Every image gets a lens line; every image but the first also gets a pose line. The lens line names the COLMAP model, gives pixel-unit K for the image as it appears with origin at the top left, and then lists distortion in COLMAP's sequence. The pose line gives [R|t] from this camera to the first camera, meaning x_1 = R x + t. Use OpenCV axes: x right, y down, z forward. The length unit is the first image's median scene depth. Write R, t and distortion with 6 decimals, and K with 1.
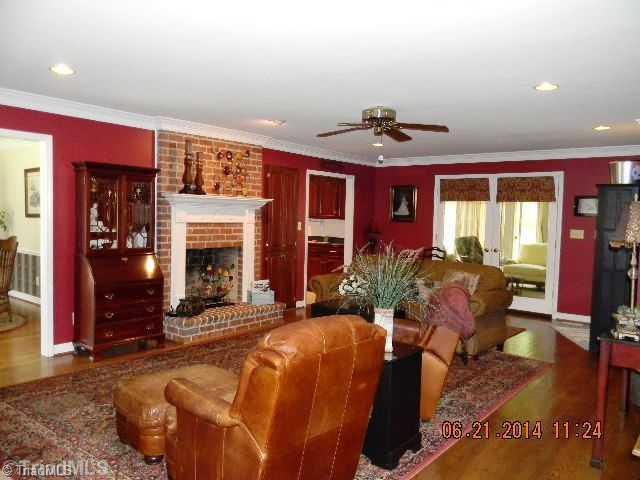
lens RADIAL K [[514.7, 0, 319.2], [0, 514.7, 239.4], [0, 0, 1]] dist [0.002320, -0.000941]
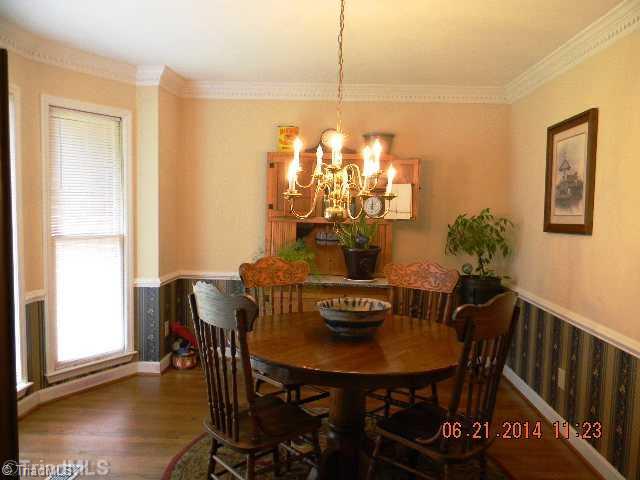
lens RADIAL K [[514.7, 0, 319.6], [0, 514.7, 241.8], [0, 0, 1]] dist [0.002320, -0.000941]
pose [[0.596432, 0.042844, -0.801519, -0.324744], [-0.060275, 0.998146, 0.008503, -0.025940], [0.800397, 0.043240, 0.597908, 0.571817]]
